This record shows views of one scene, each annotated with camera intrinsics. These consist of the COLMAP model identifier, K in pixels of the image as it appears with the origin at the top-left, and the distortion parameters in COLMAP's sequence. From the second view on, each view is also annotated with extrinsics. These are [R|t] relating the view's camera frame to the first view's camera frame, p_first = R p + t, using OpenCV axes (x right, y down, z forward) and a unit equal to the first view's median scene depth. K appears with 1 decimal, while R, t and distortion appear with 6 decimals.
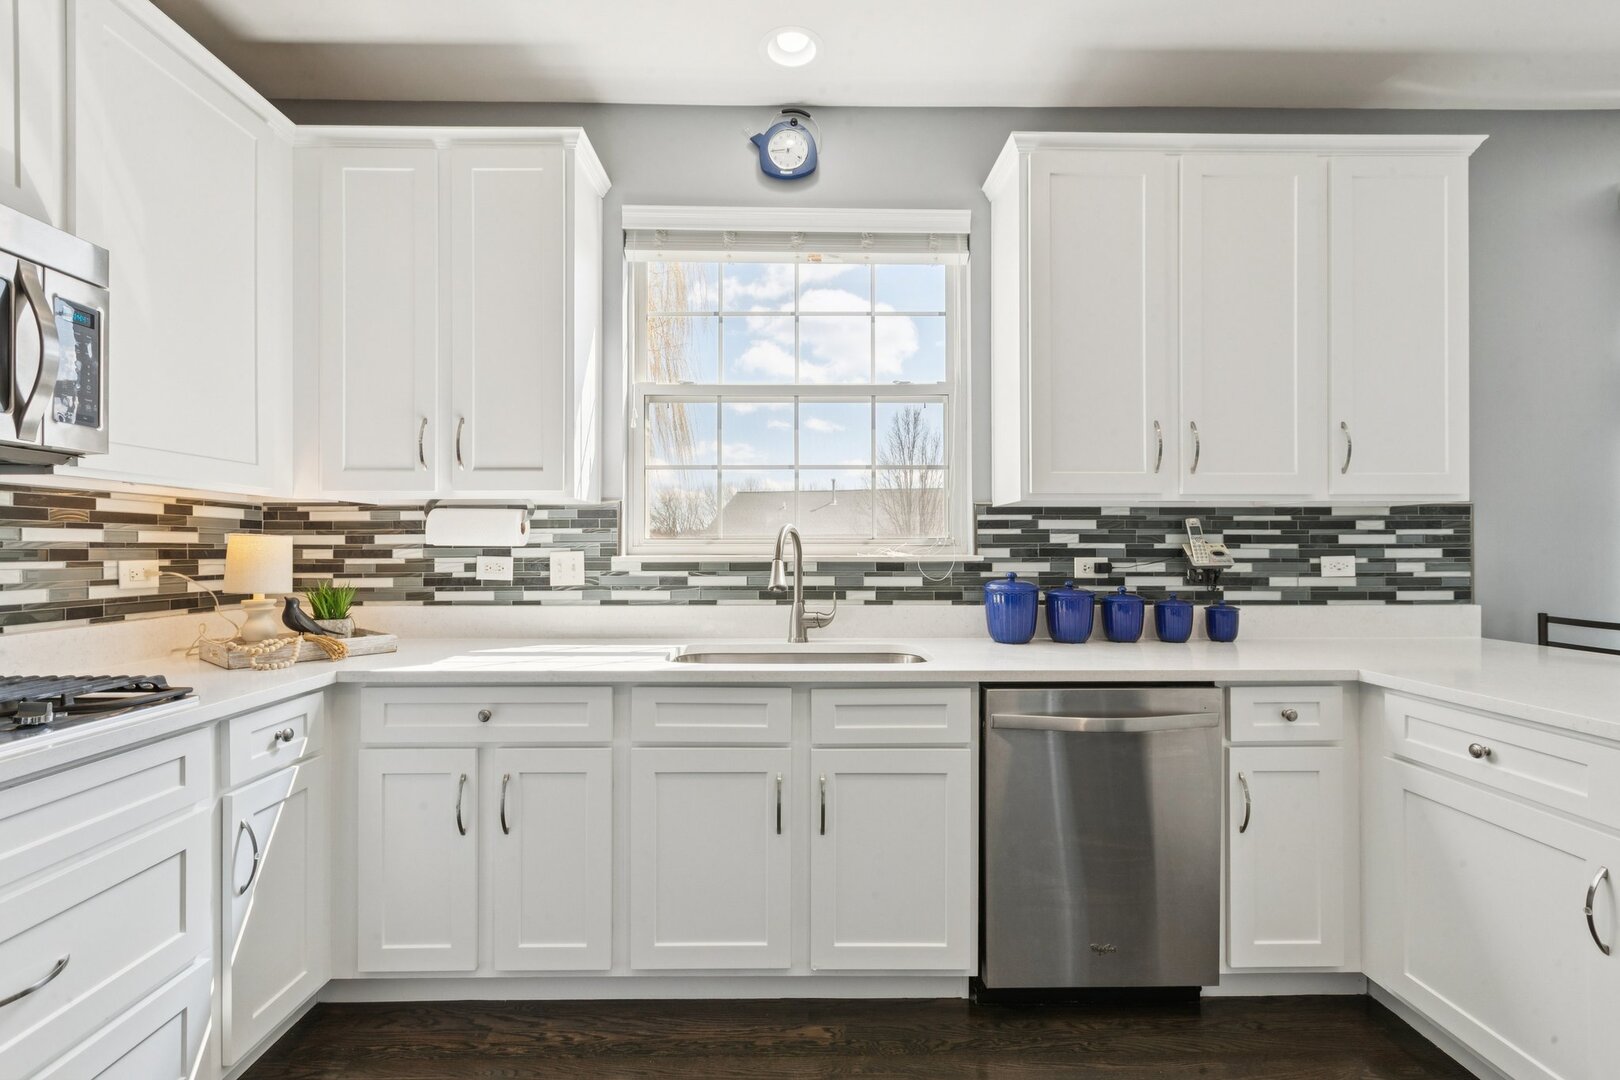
lens RADIAL K [[734.4, 0, 814.5], [0, 734.4, 544.4], [0, 0, 1]] dist [-0.000316, -0.000495]
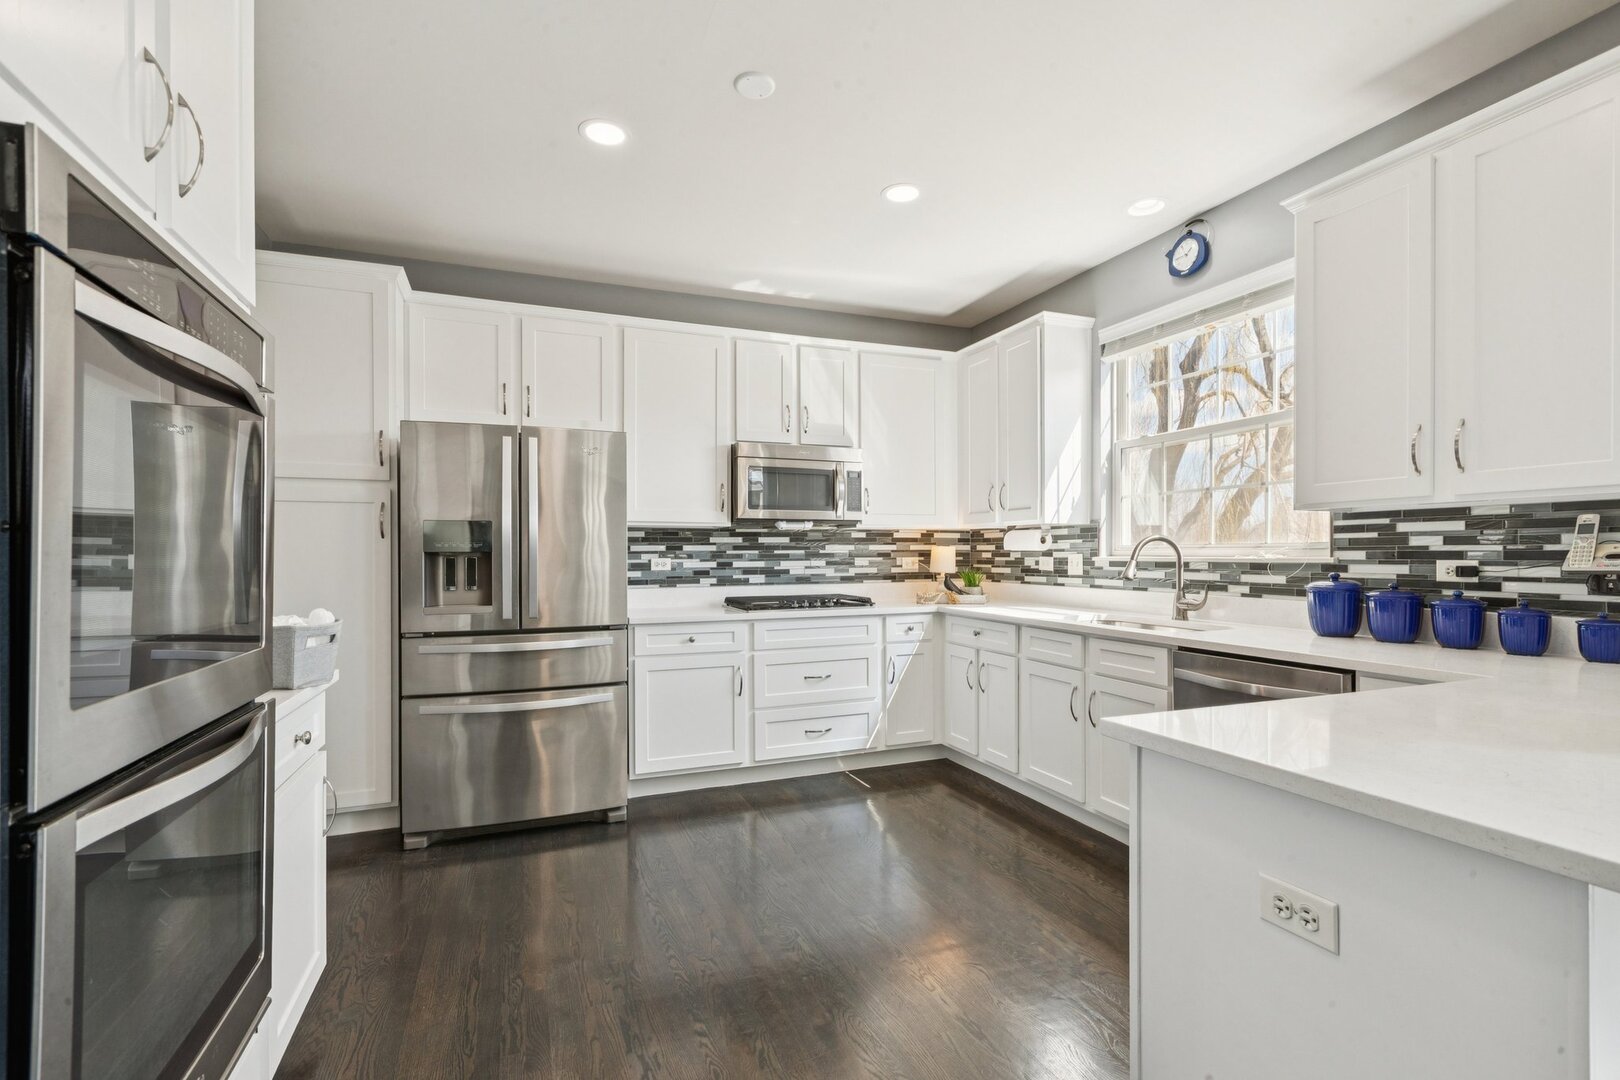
lens RADIAL K [[734.4, 0, 805.2], [0, 734.4, 551.2], [0, 0, 1]] dist [-0.000316, -0.000495]
pose [[0.344464, -0.002887, -0.938795, 0.983162], [0.008823, 0.999961, 0.000162, -0.001446], [0.938758, -0.008339, 0.344476, -0.121520]]
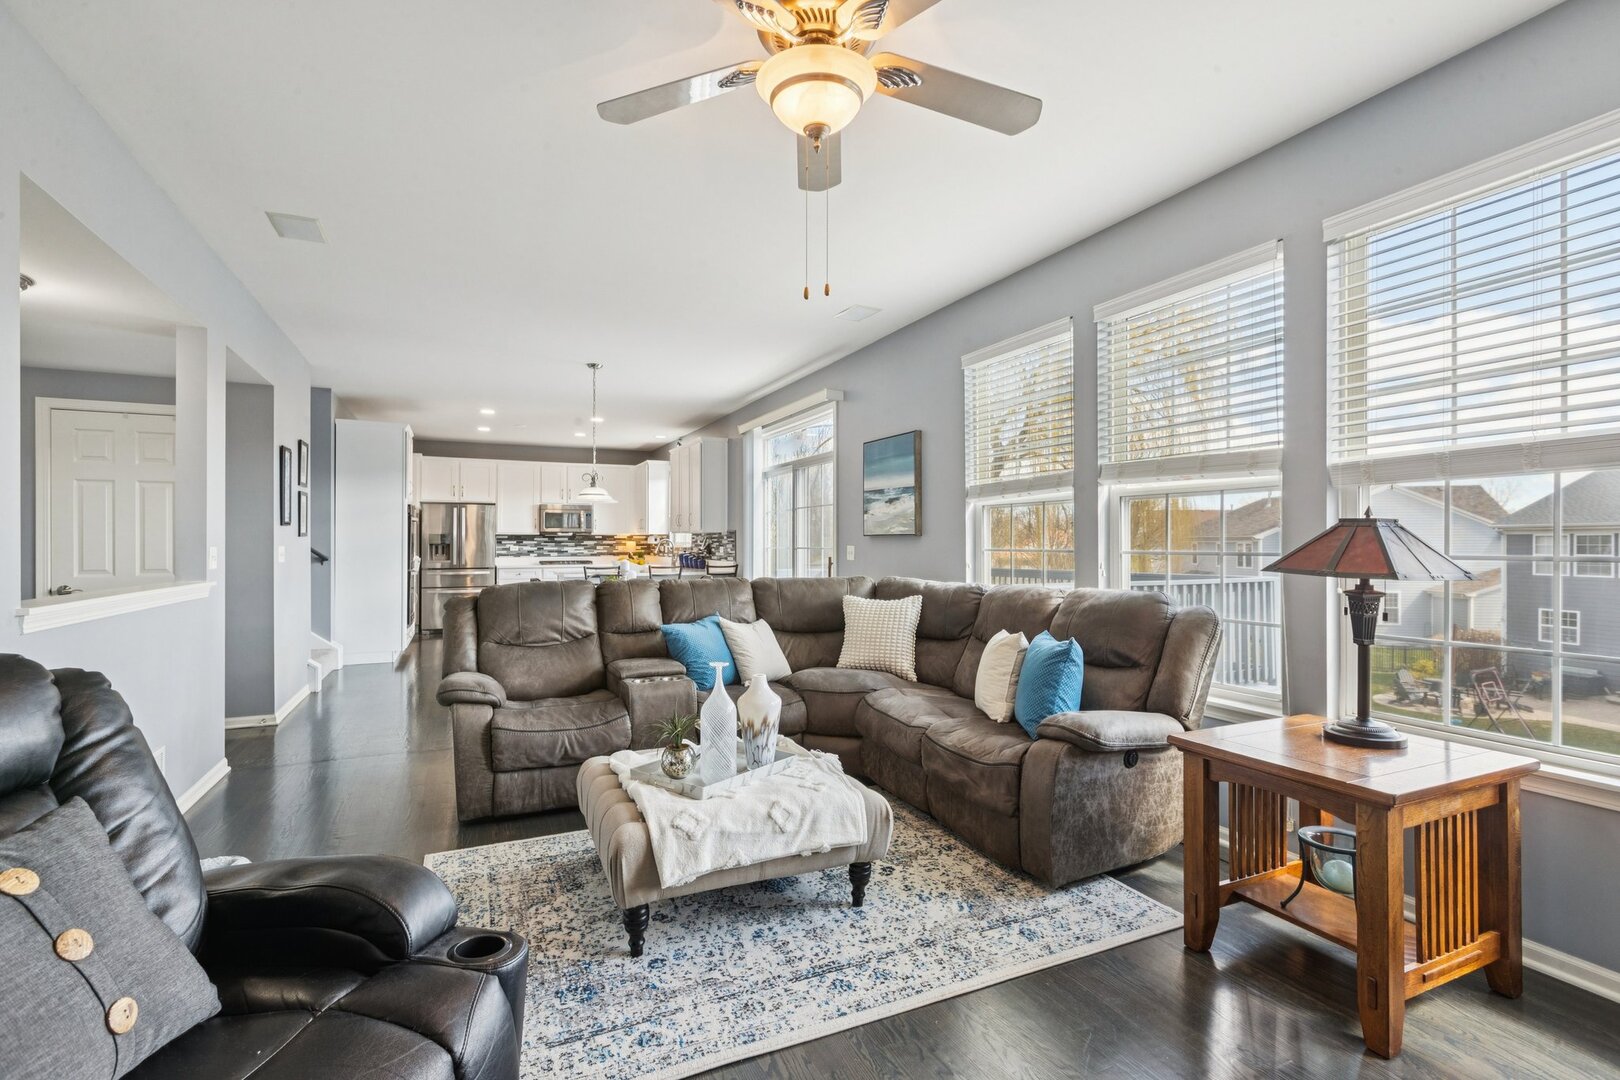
lens RADIAL K [[734.4, 0, 800.6], [0, 734.4, 540.0], [0, 0, 1]] dist [-0.000316, -0.000495]
pose [[0.377503, -0.006948, -0.925982, 4.179761], [0.007650, 0.999961, -0.004385, 0.008005], [0.925977, -0.005429, 0.377542, 0.076972]]
